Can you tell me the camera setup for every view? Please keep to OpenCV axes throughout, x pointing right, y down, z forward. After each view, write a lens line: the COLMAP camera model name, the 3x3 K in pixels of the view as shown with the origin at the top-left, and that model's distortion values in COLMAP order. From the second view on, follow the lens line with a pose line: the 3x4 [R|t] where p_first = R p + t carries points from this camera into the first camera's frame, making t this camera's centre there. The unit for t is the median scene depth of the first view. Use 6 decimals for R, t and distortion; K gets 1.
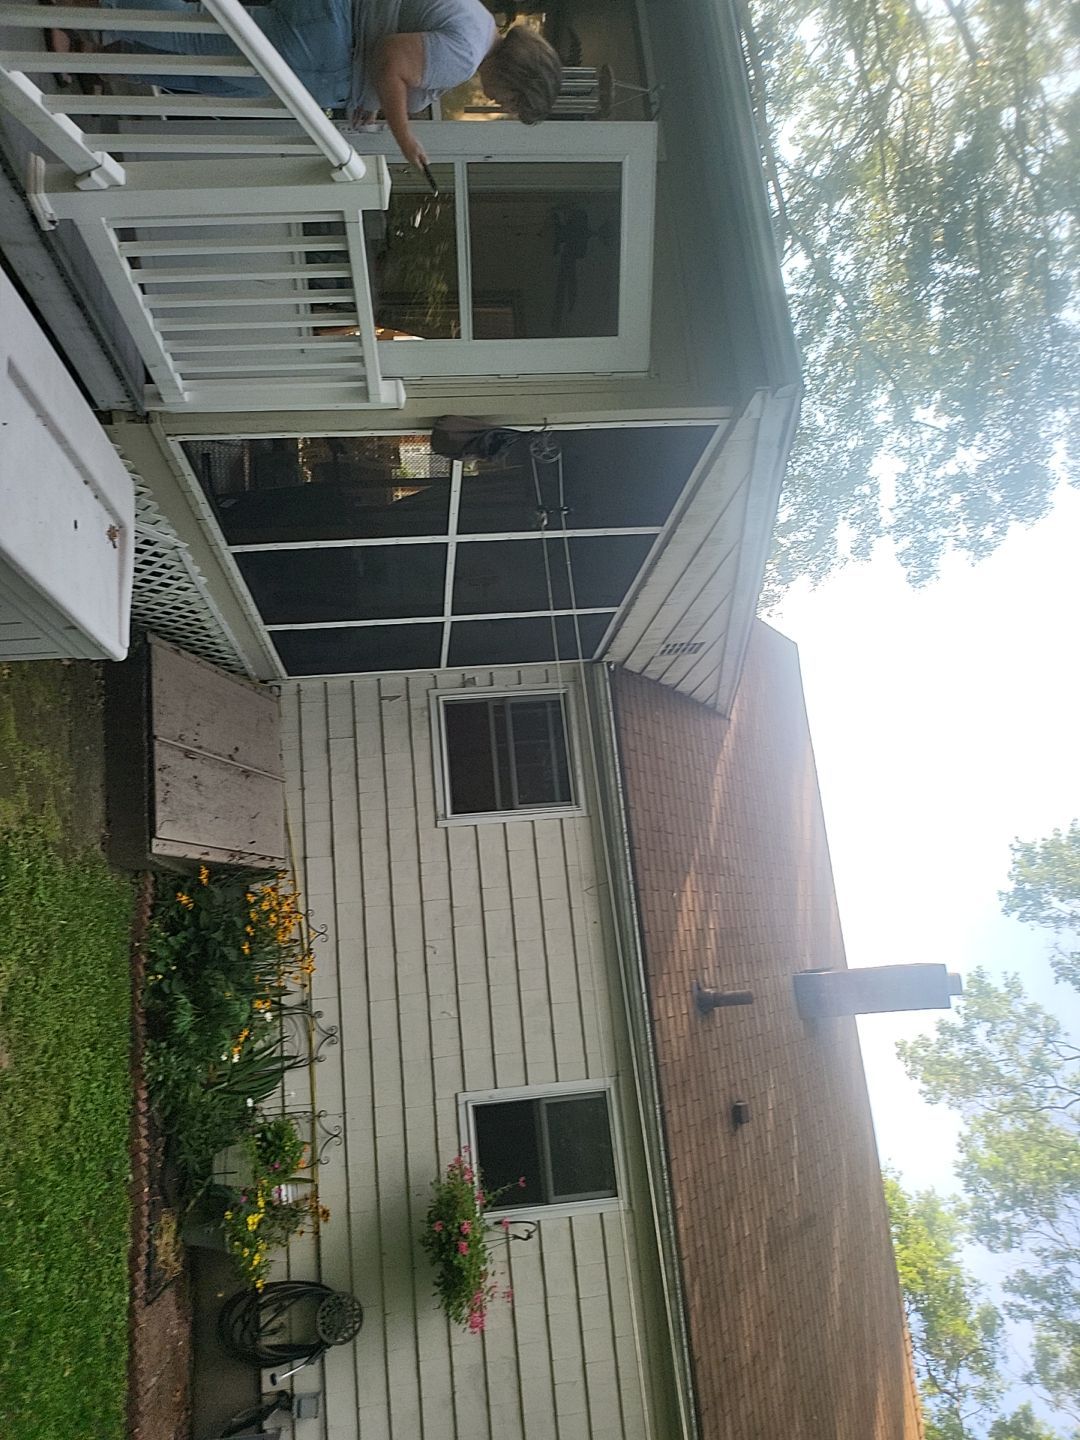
lens RADIAL K [[1036.9, 0, 503.9], [0, 1036.9, 712.2], [0, 0, 1]] dist [0.078335, -0.091821]
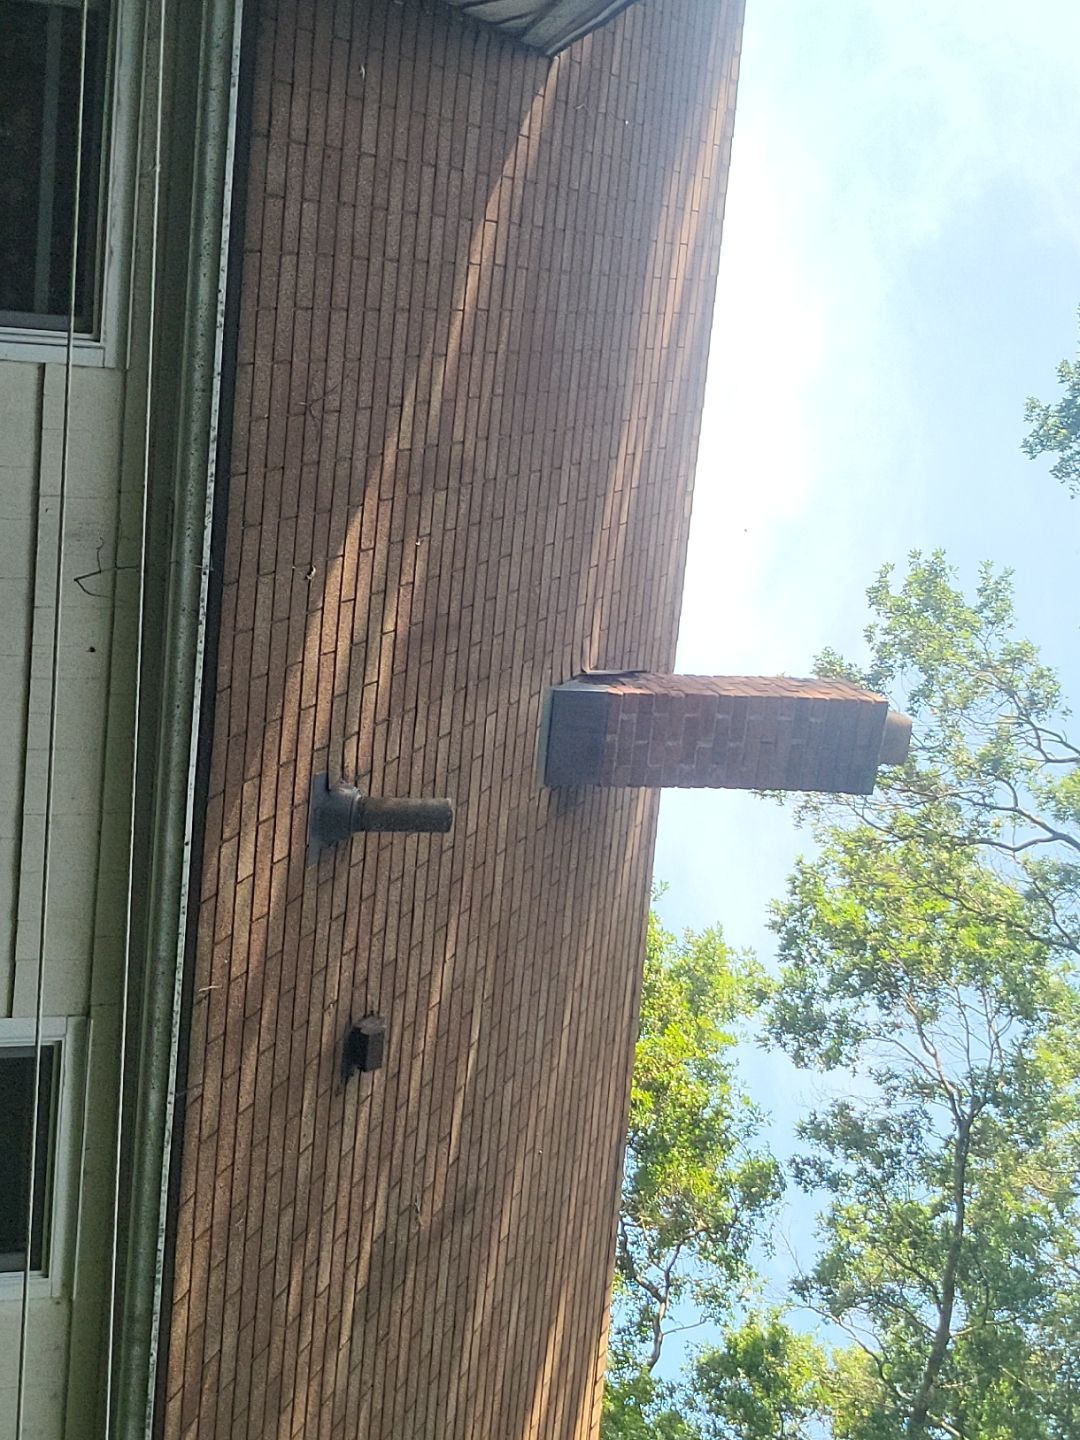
lens RADIAL K [[2433.2, 0, 540.0], [0, 2433.2, 720.0], [0, 0, 1]] dist [0.084124, -0.004928]
pose [[0.952792, 0.119325, 0.279194, -0.002420], [-0.225915, 0.892968, 0.389322, -0.164523], [-0.202856, -0.434017, 0.877769, 0.183017]]
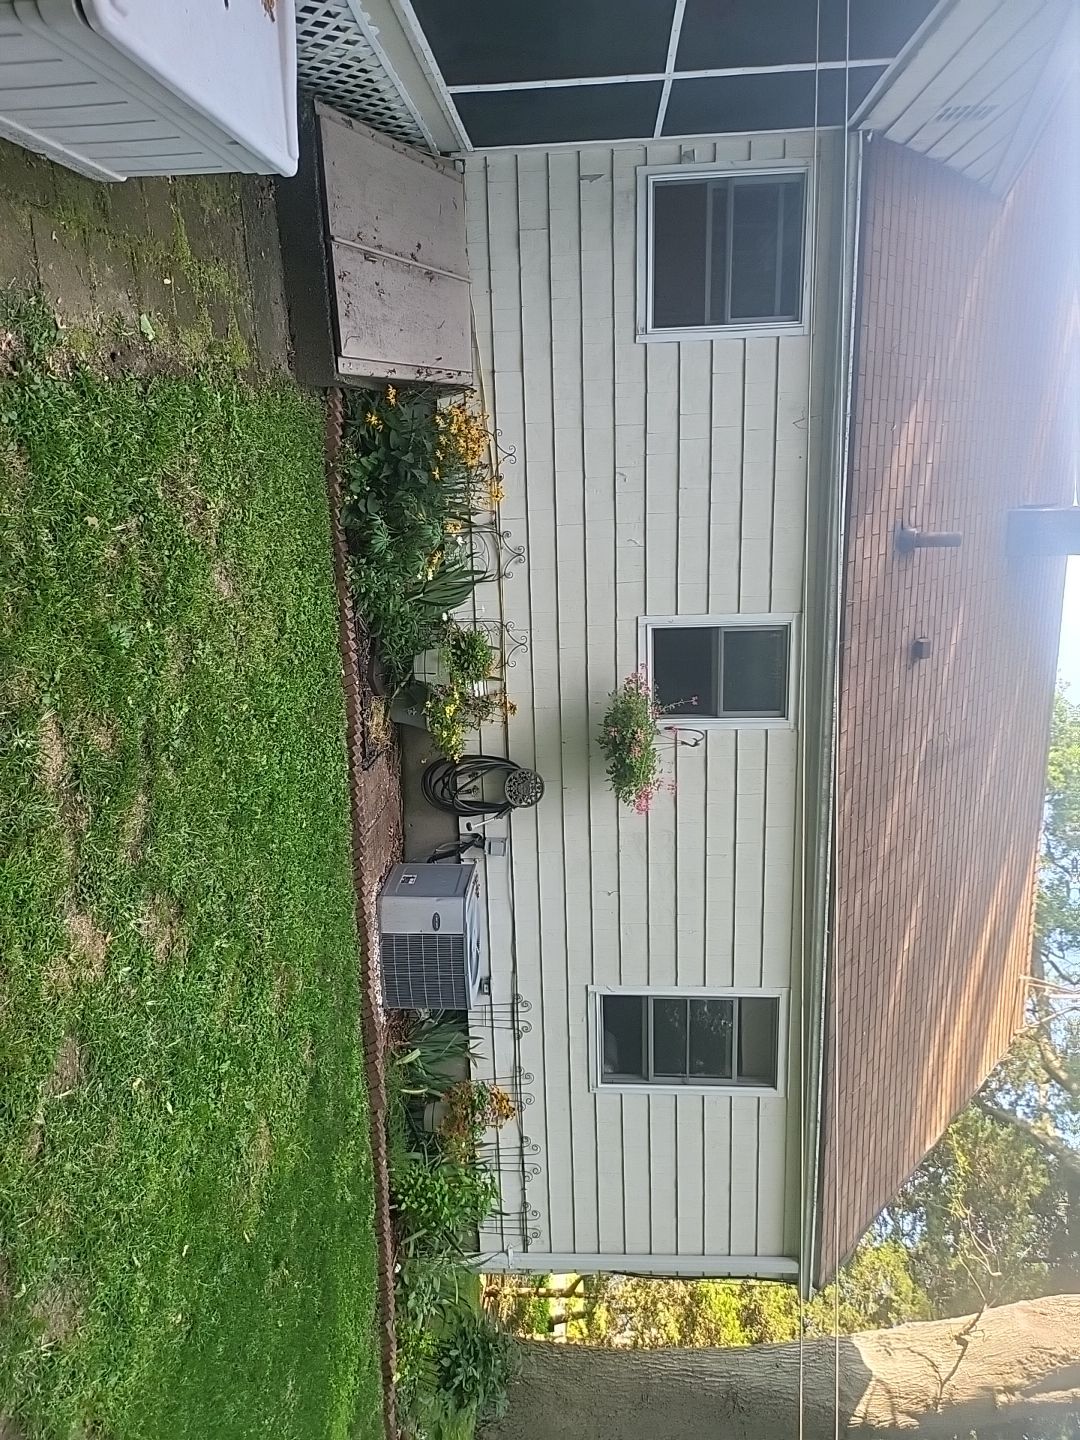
lens RADIAL K [[1036.9, 0, 503.9], [0, 1036.9, 712.2], [0, 0, 1]] dist [0.078335, -0.091821]
pose [[0.984984, 0.088042, -0.148511, -0.014735], [-0.007151, 0.880269, 0.474420, -0.040176], [0.172499, -0.466234, 0.867681, 0.040905]]
